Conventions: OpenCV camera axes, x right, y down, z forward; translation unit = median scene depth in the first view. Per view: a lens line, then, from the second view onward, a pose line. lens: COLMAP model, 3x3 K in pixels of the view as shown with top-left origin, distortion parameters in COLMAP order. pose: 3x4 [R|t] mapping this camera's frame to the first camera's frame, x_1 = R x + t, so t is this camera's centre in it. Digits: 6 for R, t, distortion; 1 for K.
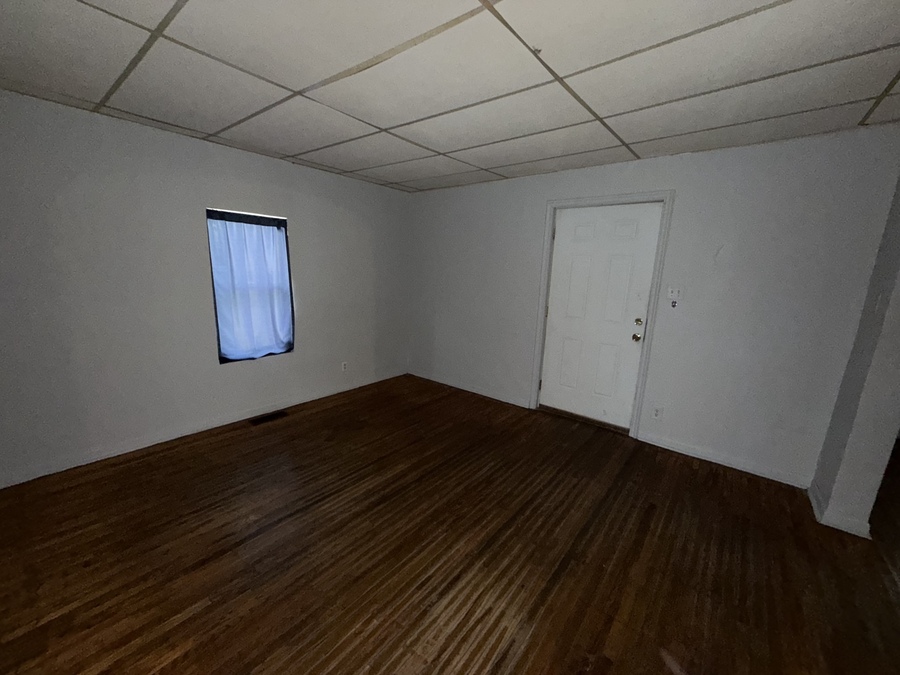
lens RADIAL K [[359.3, 0, 448.9], [0, 359.3, 338.8], [0, 0, 1]] dist [-0.002171, -0.000157]
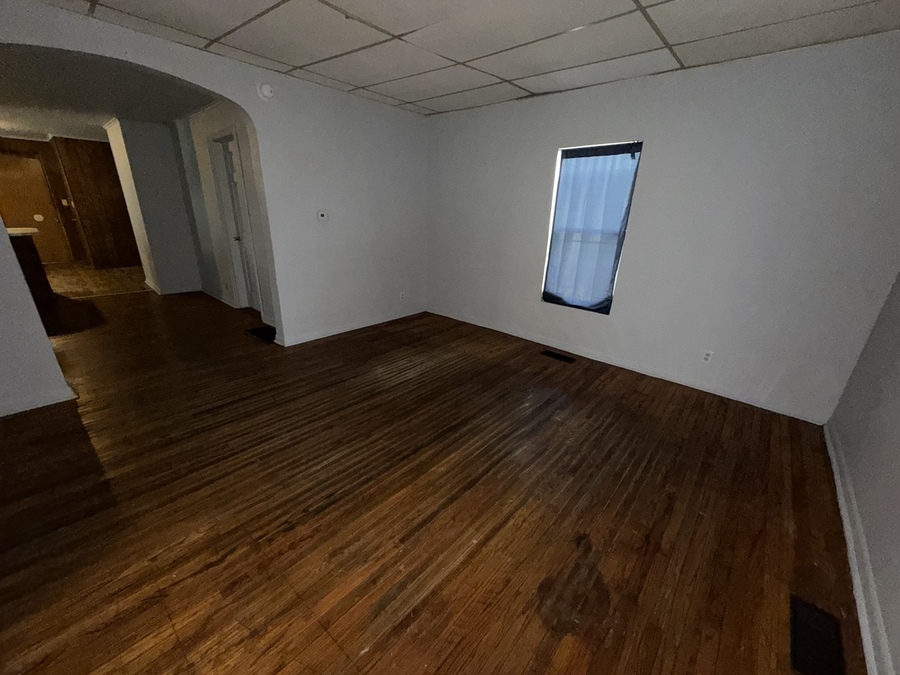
lens RADIAL K [[359.3, 0, 450.5], [0, 359.3, 338.6], [0, 0, 1]] dist [-0.002171, -0.000157]
pose [[-0.996705, -0.079820, 0.014394, -0.182293], [-0.060599, 0.850814, 0.521960, -0.343618], [-0.053909, 0.519368, -0.852848, 1.919656]]
